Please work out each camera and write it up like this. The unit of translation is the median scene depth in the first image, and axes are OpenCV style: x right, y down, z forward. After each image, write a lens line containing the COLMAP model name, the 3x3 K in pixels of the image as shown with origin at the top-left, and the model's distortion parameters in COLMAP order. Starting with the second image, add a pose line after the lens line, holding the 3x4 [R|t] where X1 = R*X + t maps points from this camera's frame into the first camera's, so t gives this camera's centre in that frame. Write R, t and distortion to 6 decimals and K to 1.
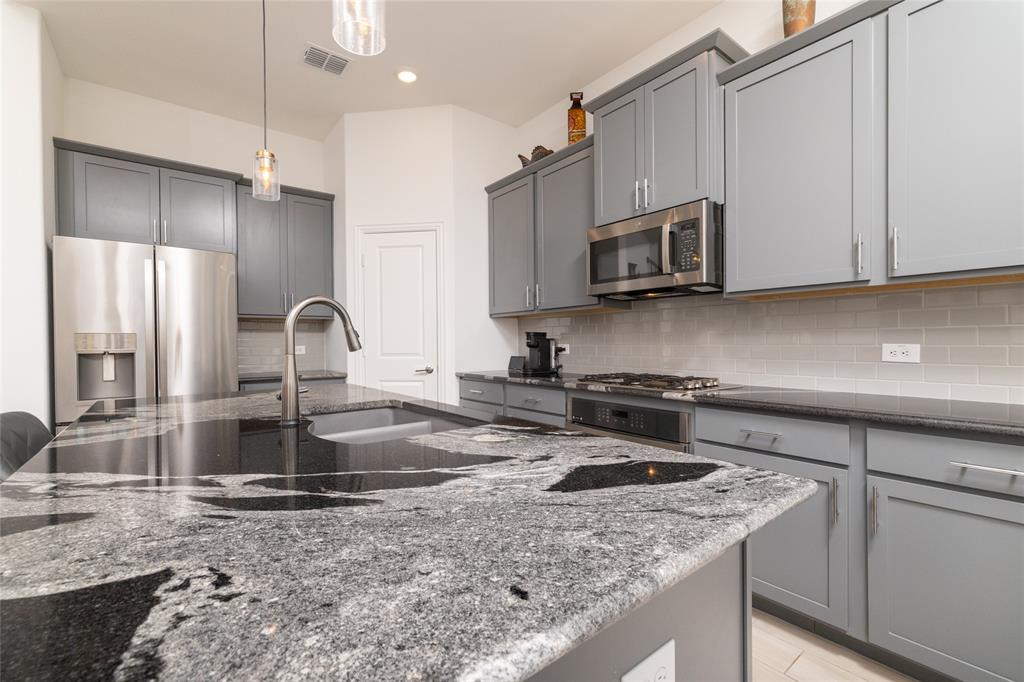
lens RADIAL K [[437.3, 0, 513.1], [0, 437.3, 343.4], [0, 0, 1]] dist [0.002292, 0.000871]
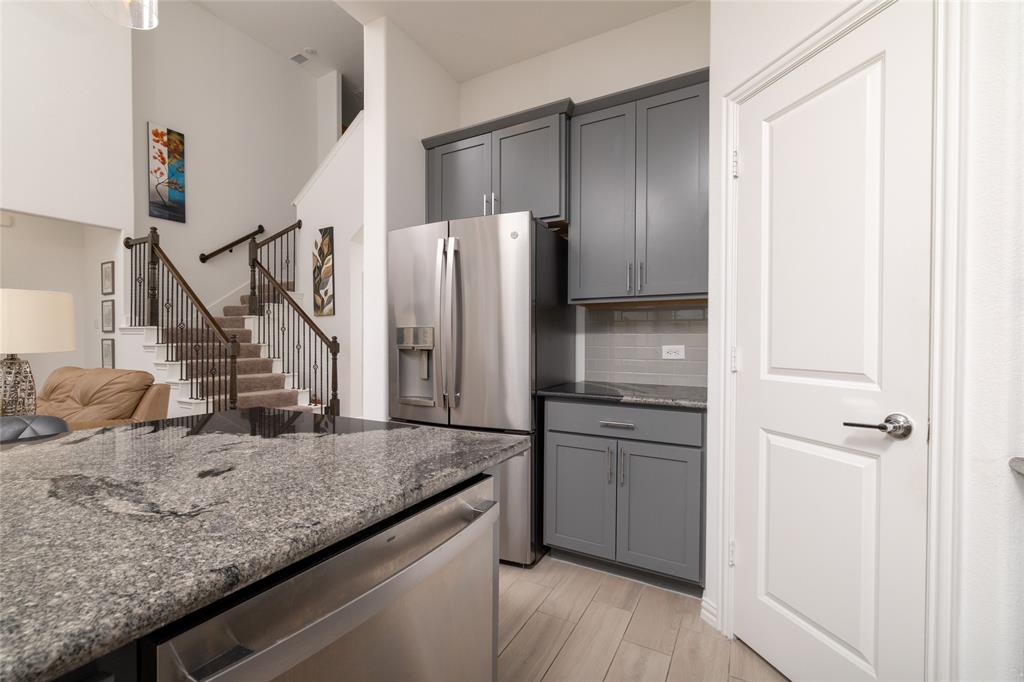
lens RADIAL K [[437.3, 0, 509.4], [0, 437.3, 340.6], [0, 0, 1]] dist [0.002292, 0.000871]
pose [[0.371738, 0.012929, -0.928247, 0.004234], [-0.009308, 0.999905, 0.010199, -0.005021], [0.928291, 0.004849, 0.371823, 0.650208]]
